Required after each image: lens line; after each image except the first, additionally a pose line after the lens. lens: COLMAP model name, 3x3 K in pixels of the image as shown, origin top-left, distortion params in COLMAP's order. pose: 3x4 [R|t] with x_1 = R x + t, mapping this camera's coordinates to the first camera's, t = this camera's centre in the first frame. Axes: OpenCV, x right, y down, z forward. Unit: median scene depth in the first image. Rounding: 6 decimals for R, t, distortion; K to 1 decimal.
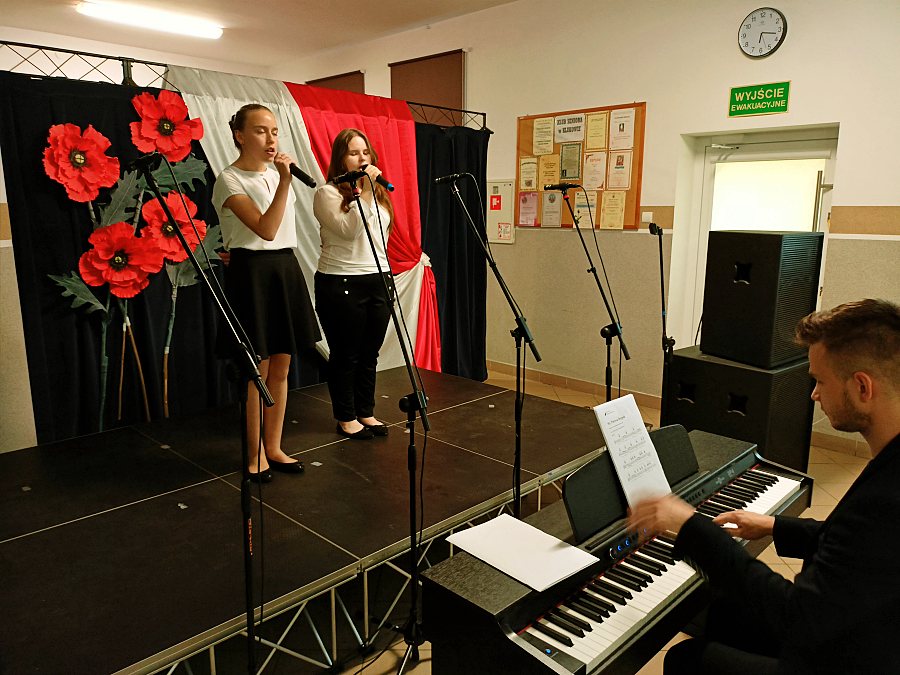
lens RADIAL K [[668.3, 0, 451.4], [0, 668.3, 337.9], [0, 0, 1]] dist [0.065160, -0.098230]
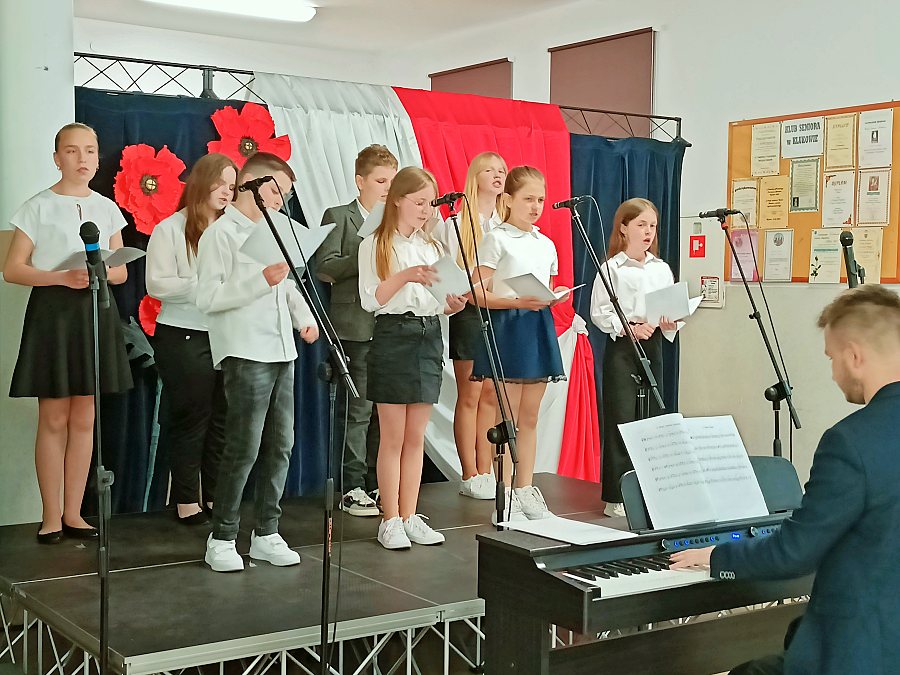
lens RADIAL K [[1319.0, 0, 453.8], [0, 1319.0, 331.2], [0, 0, 1]] dist [0.075018, 0.000000]
pose [[0.981360, 0.015958, -0.191514, 0.111781], [-0.044884, 0.988018, -0.147669, 0.113578], [0.186863, 0.153512, 0.970318, -0.402649]]
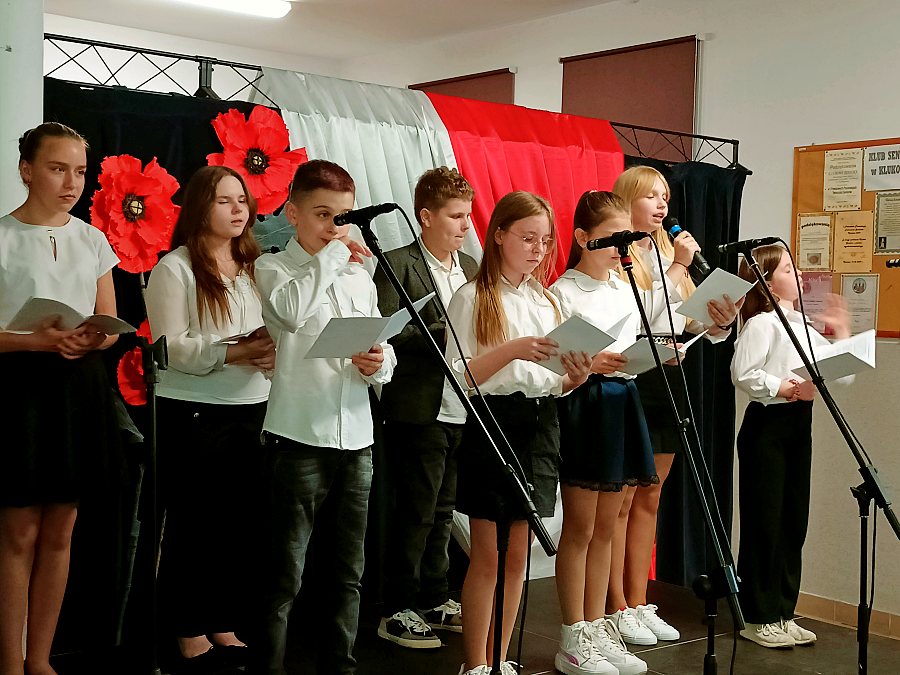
lens RADIAL K [[1319.0, 0, 458.0], [0, 1319.0, 331.7], [0, 0, 1]] dist [0.075018, 0.000000]
pose [[0.994301, 0.025616, -0.103484, -0.087462], [-0.042916, 0.984752, -0.168587, 0.041024], [0.097588, 0.172068, 0.980239, -0.151574]]
